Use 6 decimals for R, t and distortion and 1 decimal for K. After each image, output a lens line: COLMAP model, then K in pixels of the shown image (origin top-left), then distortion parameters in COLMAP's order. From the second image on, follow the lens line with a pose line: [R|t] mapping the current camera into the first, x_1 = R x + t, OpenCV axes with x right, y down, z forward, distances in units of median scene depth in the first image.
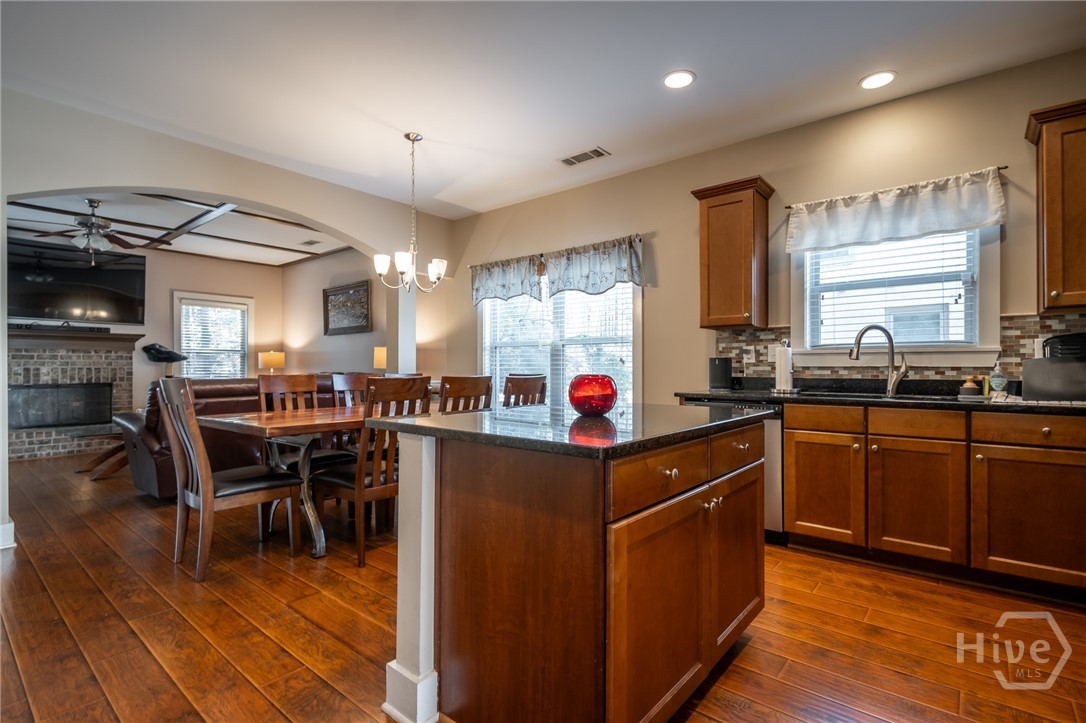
lens RADIAL K [[511.3, 0, 546.0], [0, 511.3, 367.8], [0, 0, 1]] dist [0.001871, -0.003219]
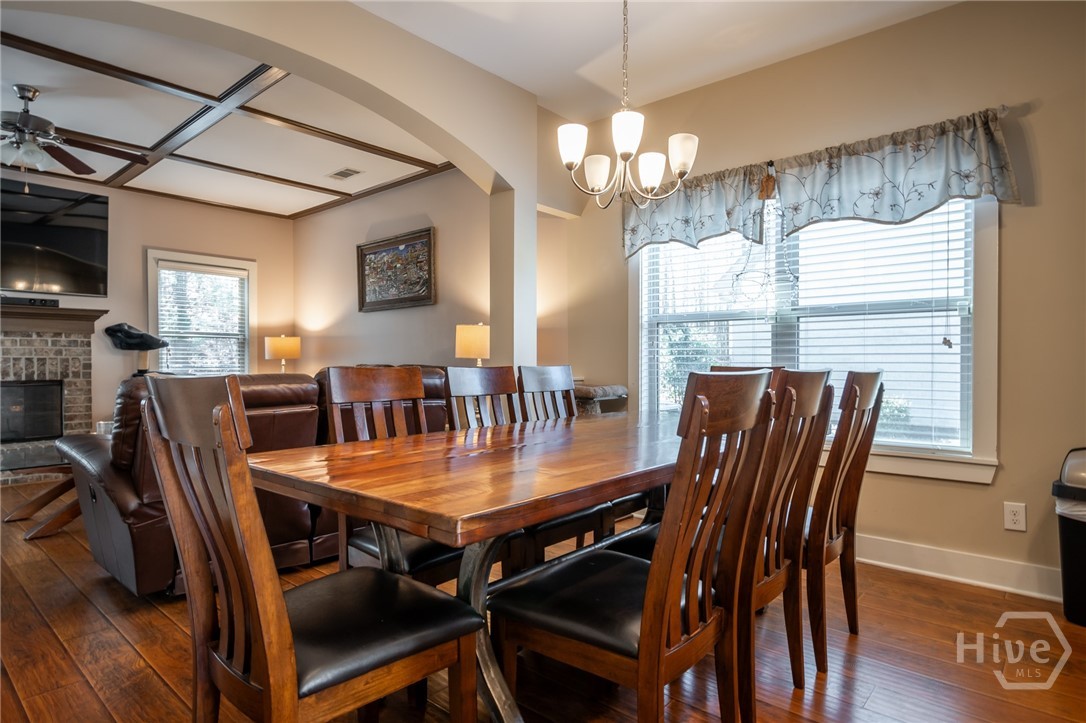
lens RADIAL K [[592.0, 0, 546.1], [0, 592.0, 369.5], [0, 0, 1]] dist [-0.003892, -0.002726]
pose [[0.999637, 0.000311, -0.026938, -0.236180], [0.000064, 0.999903, 0.013915, 0.005891], [0.026940, -0.013912, 0.999540, 0.299701]]
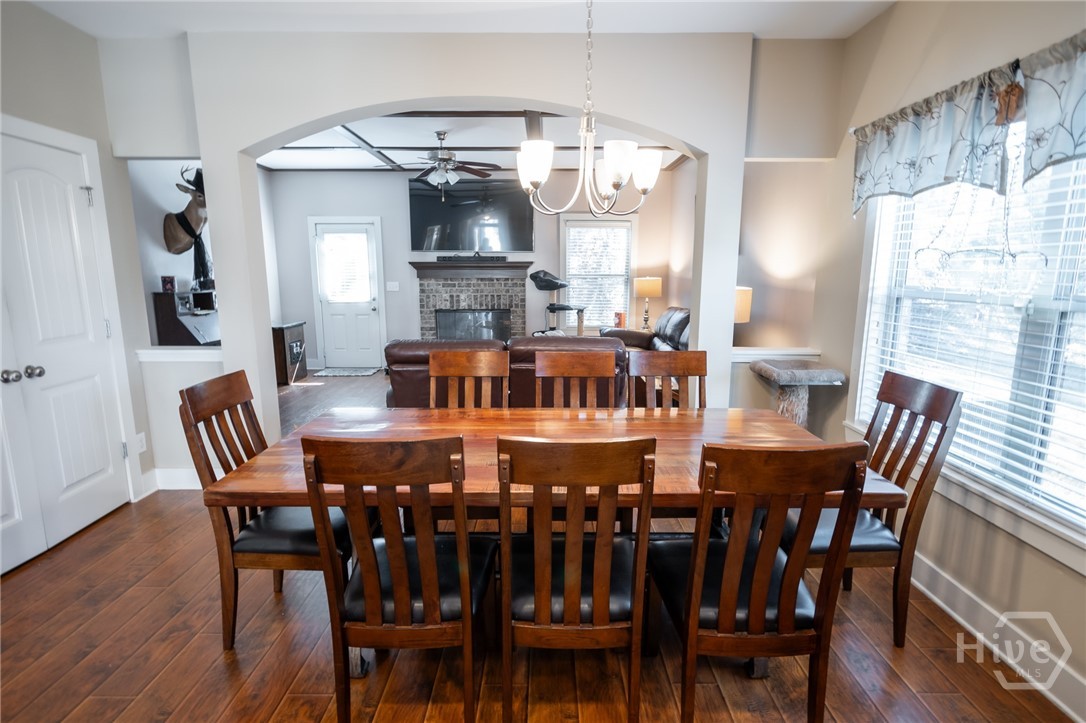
lens RADIAL K [[545.6, 0, 549.1], [0, 545.6, 366.5], [0, 0, 1]] dist [-0.001376, -0.003718]
pose [[0.640046, 0.137856, -0.755869, 0.095615], [-0.001688, 0.984022, 0.178038, -0.073806], [0.768335, -0.112676, 0.630052, 0.458435]]
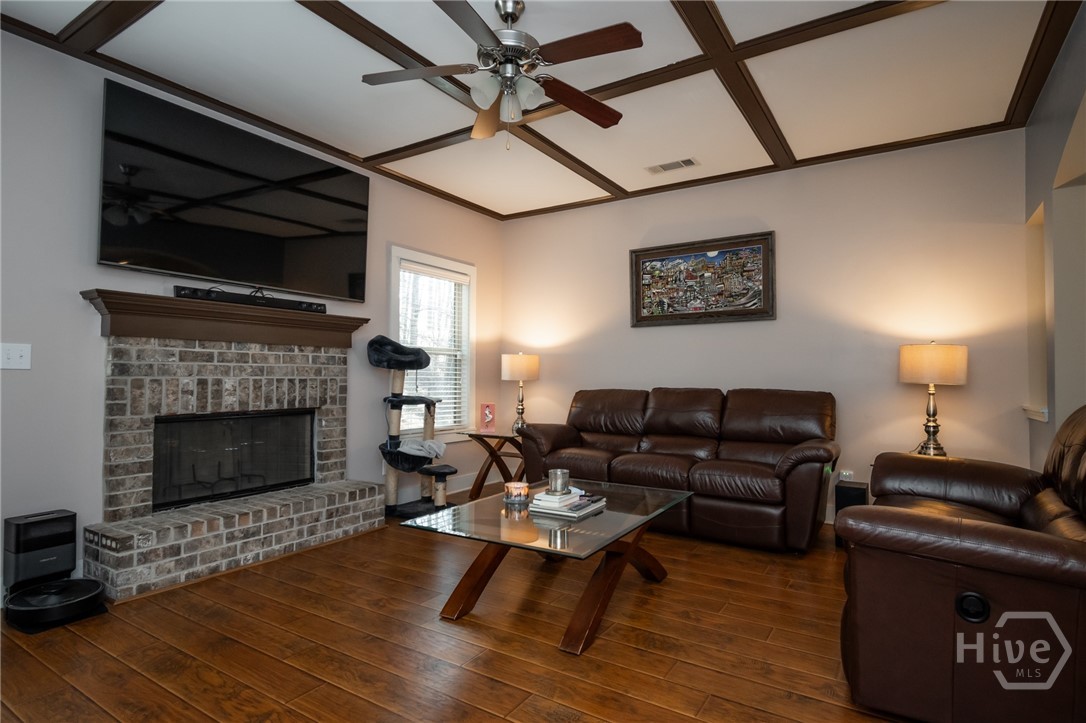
lens RADIAL K [[562.2, 0, 543.9], [0, 562.2, 365.8], [0, 0, 1]] dist [0.001721, -0.002785]
pose [[0.993932, 0.007317, 0.109755, -0.920322], [-0.005099, 0.999777, -0.020478, -0.004054], [-0.109881, 0.019794, 0.993748, 0.525207]]
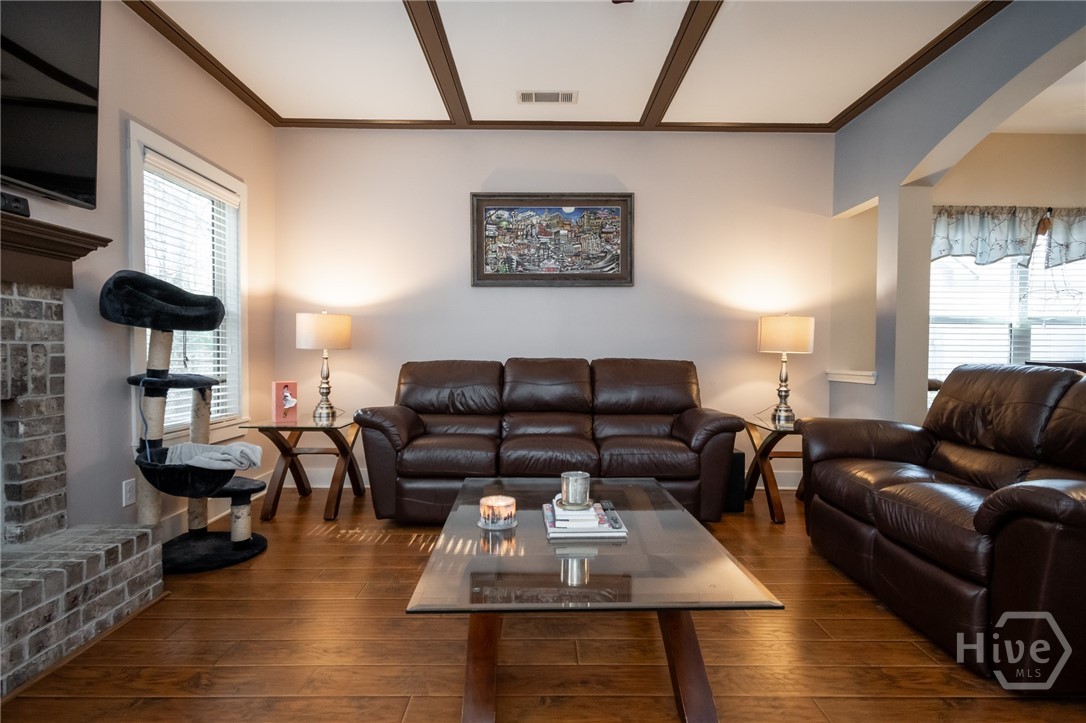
lens RADIAL K [[562.2, 0, 544.4], [0, 562.2, 364.3], [0, 0, 1]] dist [0.001721, -0.002785]
pose [[0.772385, -0.010078, 0.635075, -1.107222], [-0.006684, 0.999690, 0.023994, 0.001608], [-0.635120, -0.022778, 0.772078, 0.785075]]
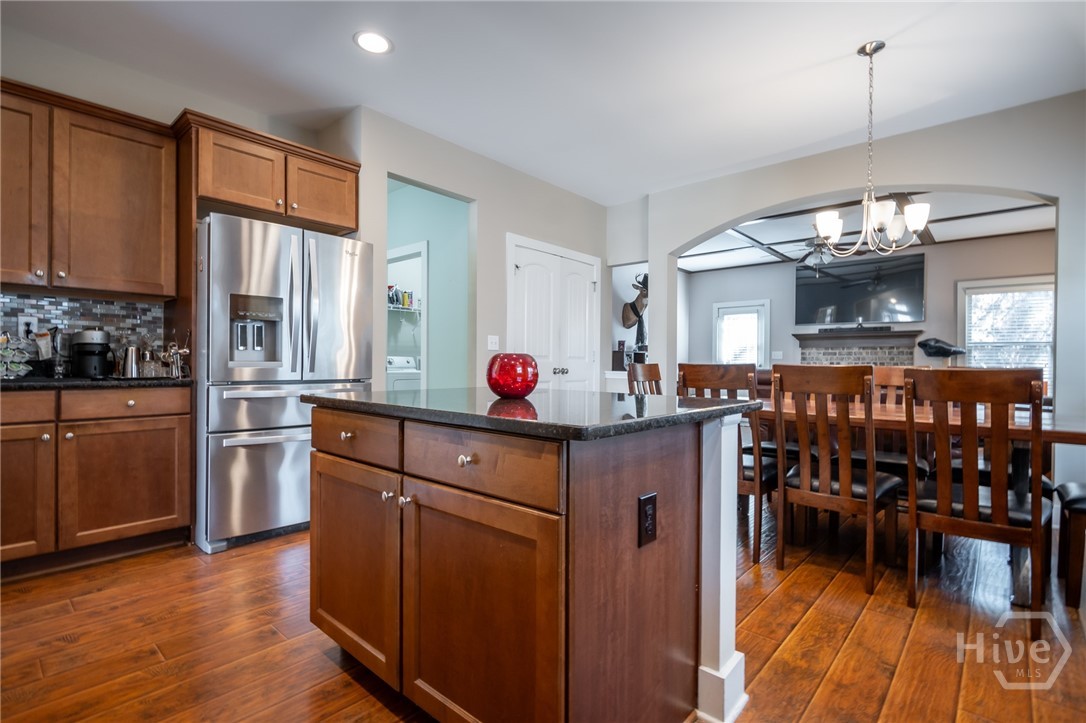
lens RADIAL K [[511.3, 0, 545.0], [0, 511.3, 360.8], [0, 0, 1]] dist [0.001871, -0.003219]
pose [[-0.045245, -0.004066, -0.998968, 0.367537], [-0.009843, 0.999945, -0.003624, 0.009849], [0.998927, 0.009668, -0.045282, 0.413395]]
